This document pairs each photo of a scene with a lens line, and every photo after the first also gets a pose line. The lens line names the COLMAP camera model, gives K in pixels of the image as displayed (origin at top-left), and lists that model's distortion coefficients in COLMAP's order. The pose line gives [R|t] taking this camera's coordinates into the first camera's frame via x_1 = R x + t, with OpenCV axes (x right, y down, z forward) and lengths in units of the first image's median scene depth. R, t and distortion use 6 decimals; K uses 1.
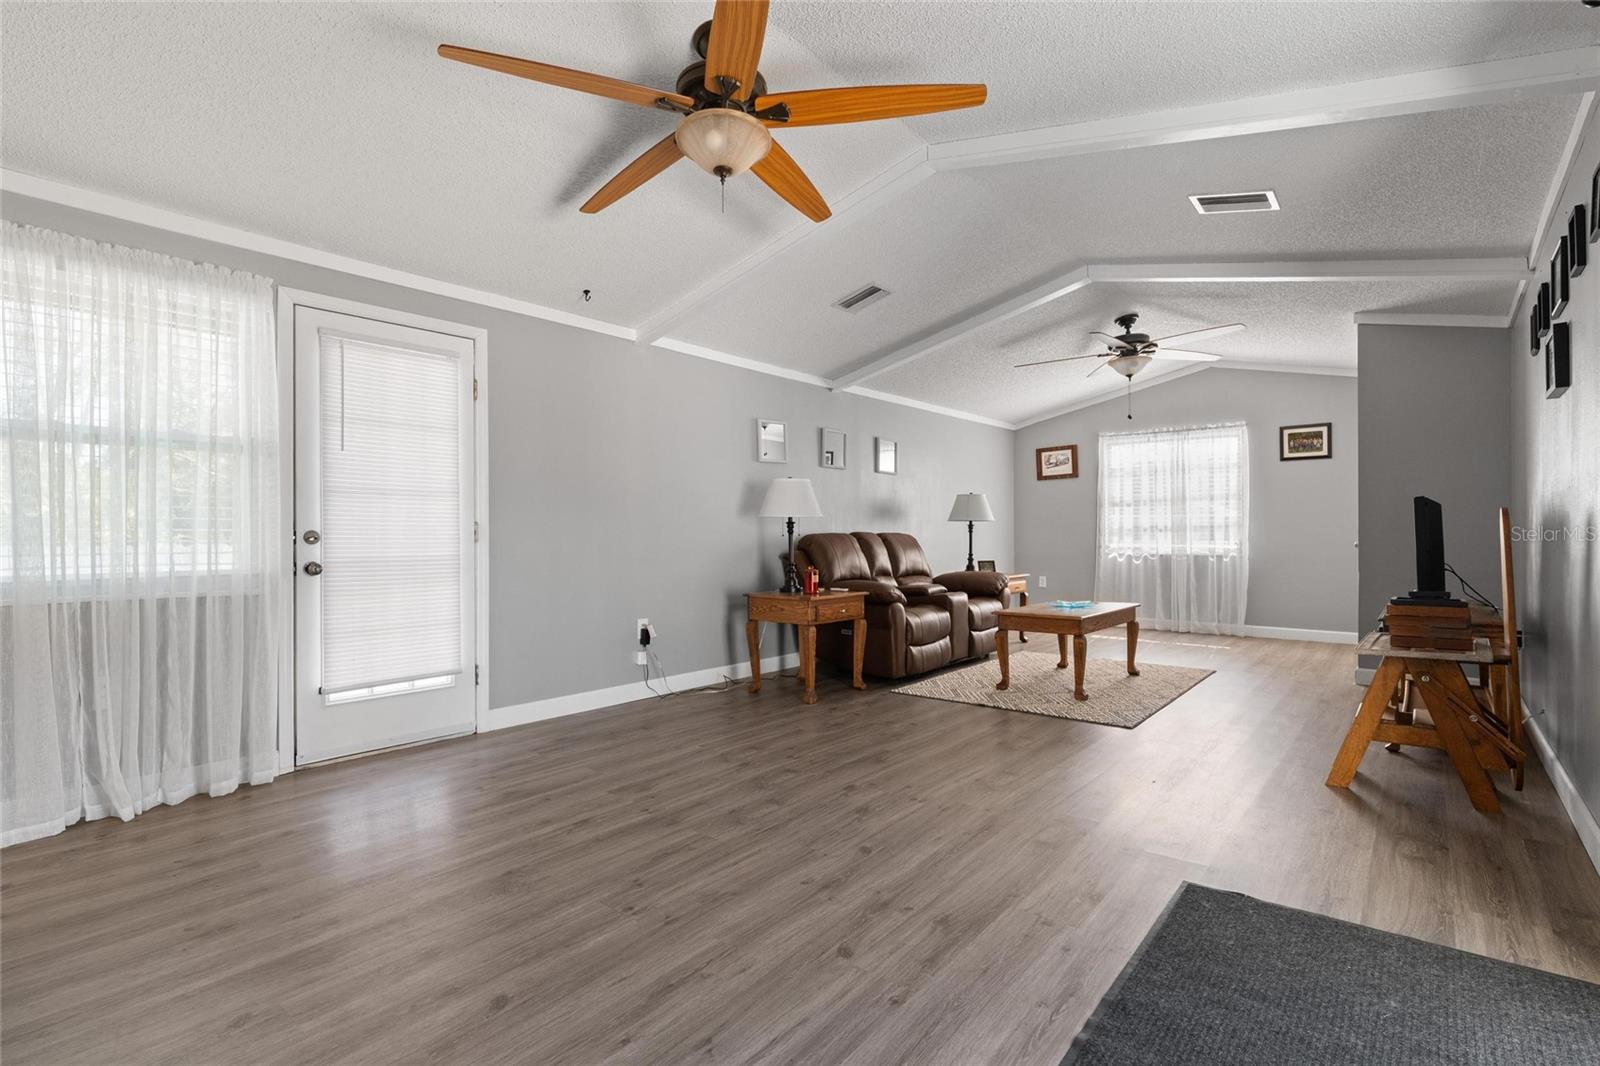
lens RADIAL K [[752.0, 0, 796.3], [0, 752.0, 539.0], [0, 0, 1]] dist [0.004292, 0.000027]
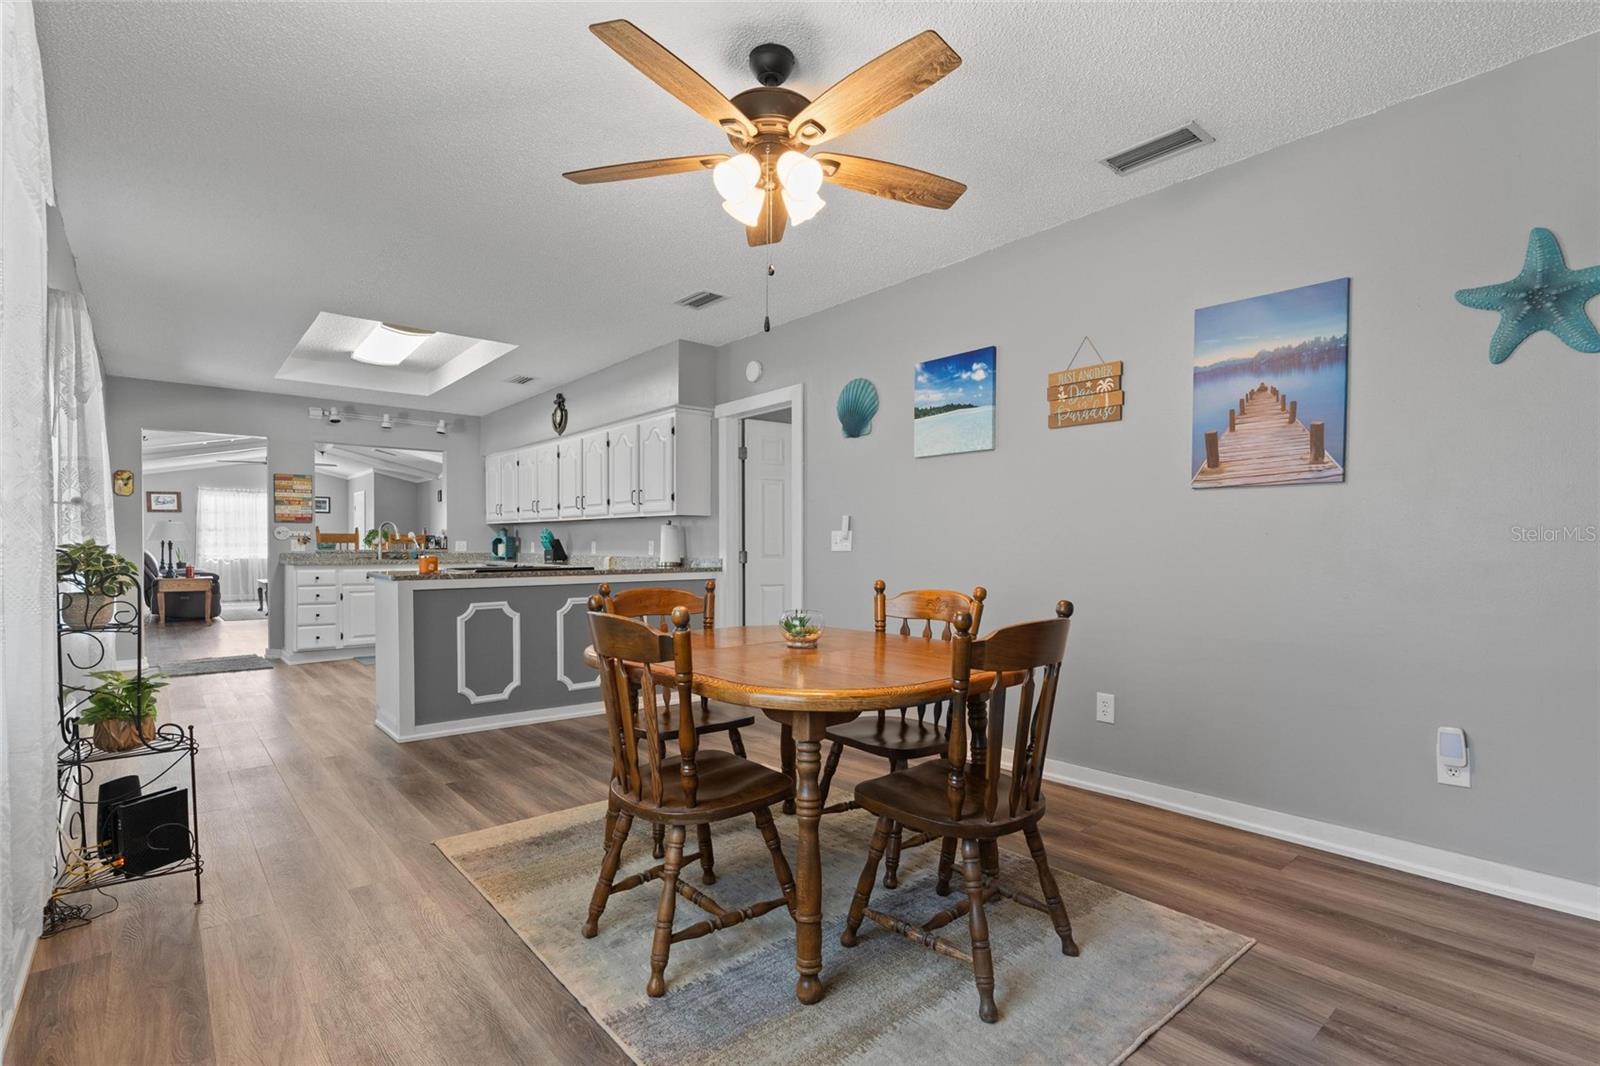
lens RADIAL K [[752.0, 0, 780.9], [0, 752.0, 560.0], [0, 0, 1]] dist [0.004292, 0.000027]
pose [[0.167414, -0.017245, 0.985736, -1.077857], [-0.001964, 0.999839, 0.017826, -0.011930], [-0.985885, -0.004921, 0.167354, -0.576064]]
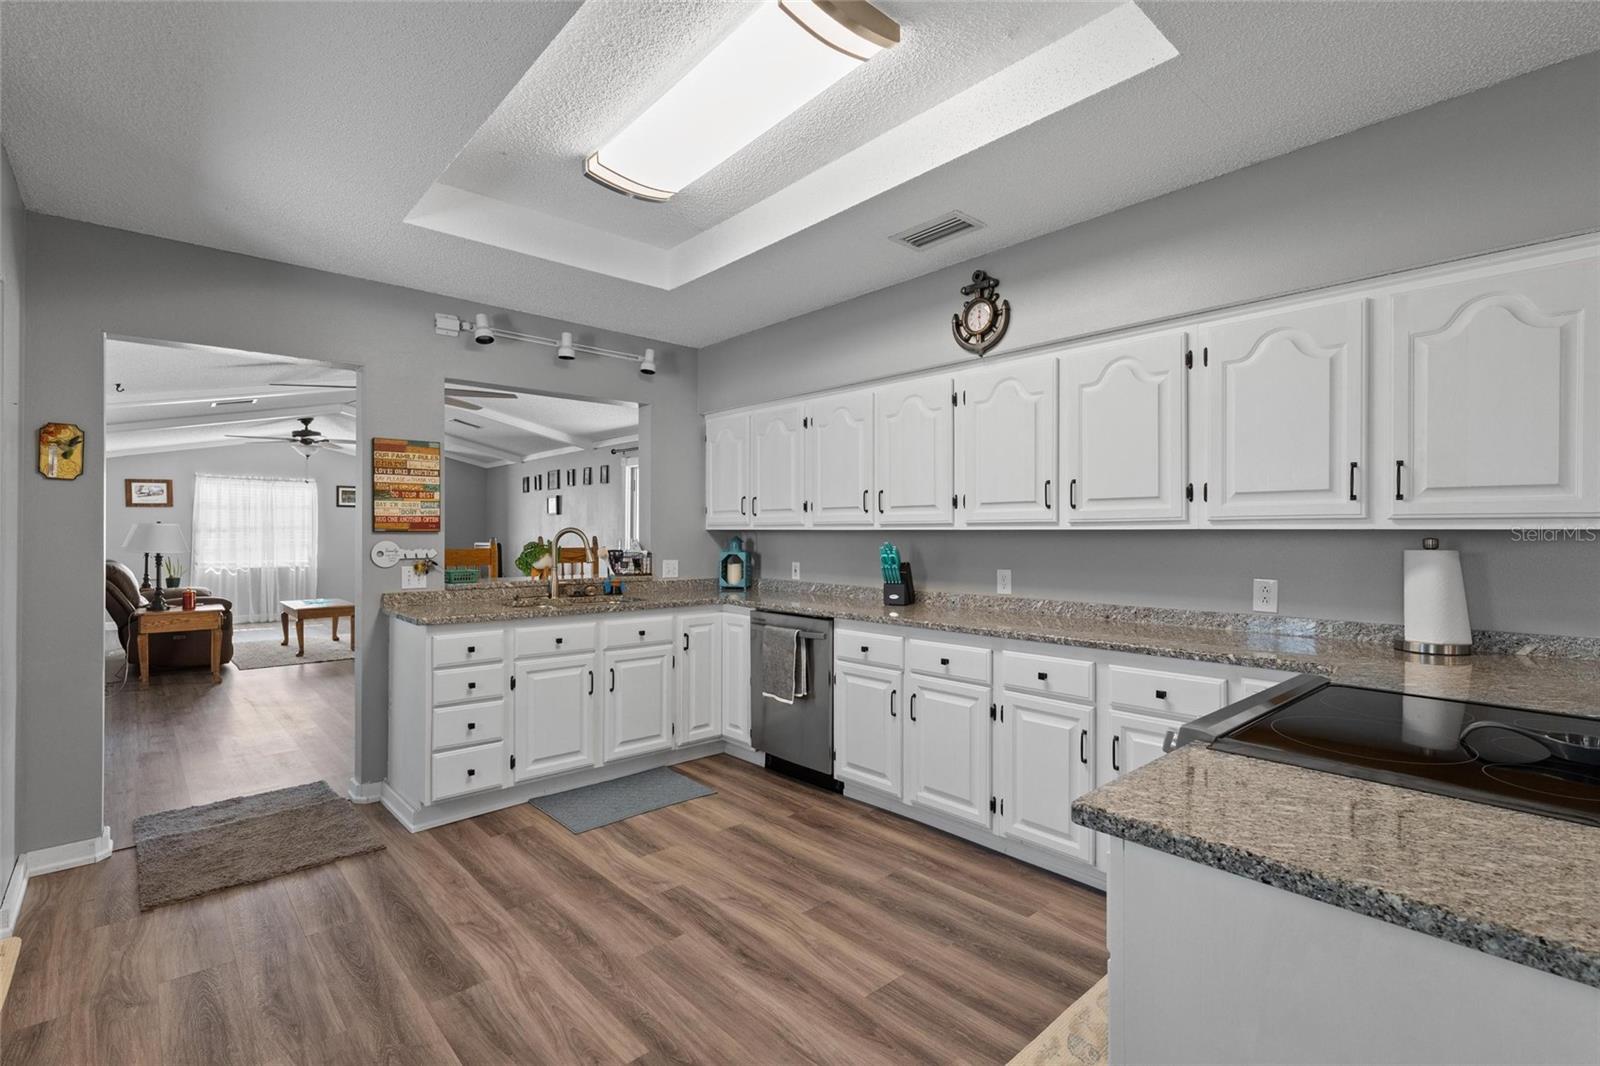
lens RADIAL K [[752.0, 0, 799.2], [0, 752.0, 538.2], [0, 0, 1]] dist [0.004292, 0.000027]
pose [[0.141018, -0.001330, 0.990006, -0.736727], [0.000001, 0.999999, 0.001344, -0.035355], [-0.990007, -0.000189, 0.141018, -0.183494]]
